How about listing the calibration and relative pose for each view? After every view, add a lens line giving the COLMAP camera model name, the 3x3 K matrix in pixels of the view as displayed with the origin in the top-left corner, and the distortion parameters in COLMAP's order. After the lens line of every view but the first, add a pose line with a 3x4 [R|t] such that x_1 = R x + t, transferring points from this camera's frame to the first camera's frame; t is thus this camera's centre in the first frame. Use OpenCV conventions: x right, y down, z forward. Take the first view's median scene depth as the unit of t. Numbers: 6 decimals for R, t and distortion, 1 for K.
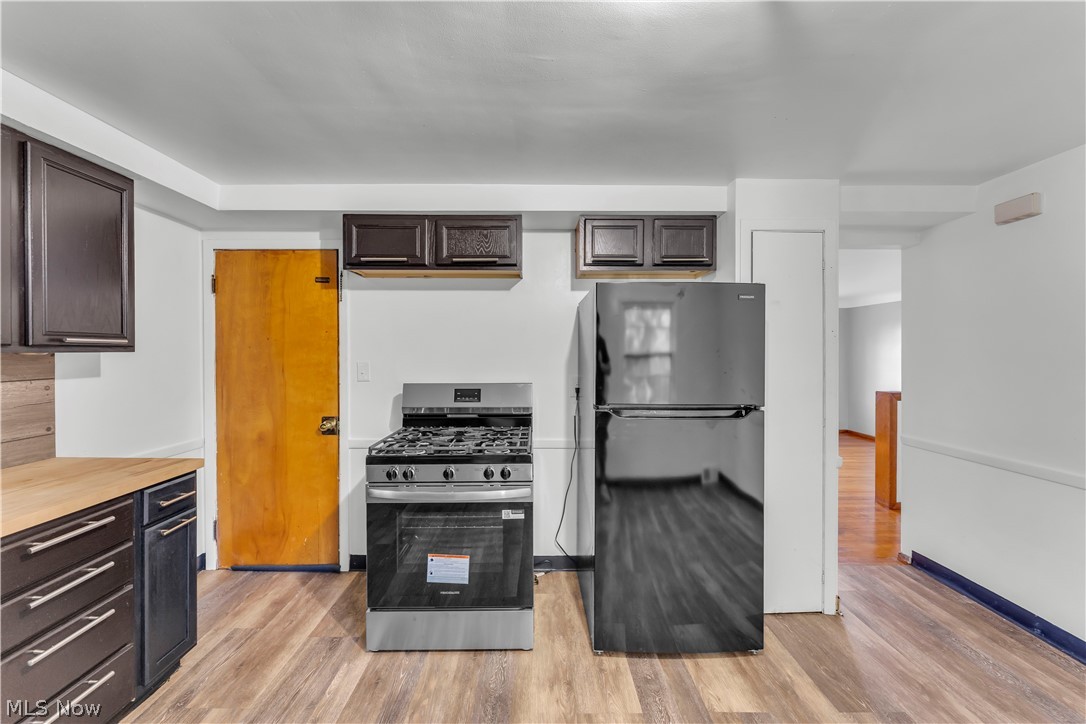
lens RADIAL K [[440.5, 0, 541.7], [0, 440.5, 355.7], [0, 0, 1]] dist [0.000207, -0.000213]
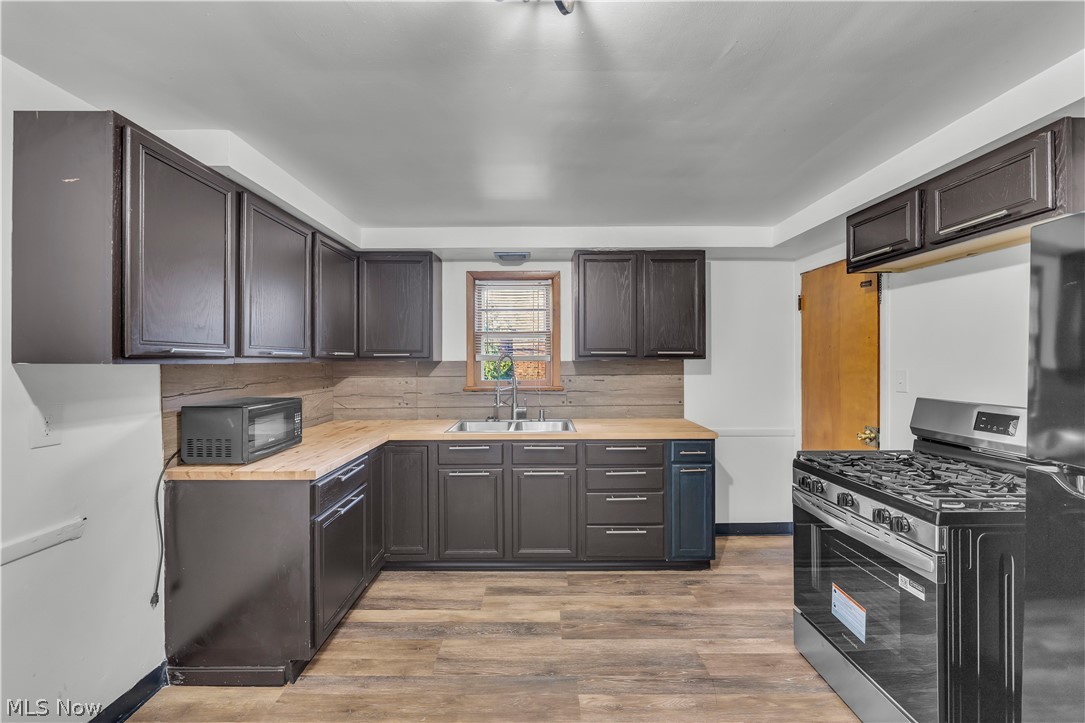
lens RADIAL K [[443.3, 0, 542.5], [0, 443.3, 361.5], [0, 0, 1]] dist [-0.002662, -0.000182]
pose [[0.002258, 0.003912, -0.999990, 0.644965], [-0.005625, 0.999977, 0.003900, -0.002576], [0.999982, 0.005616, 0.002280, 0.401299]]
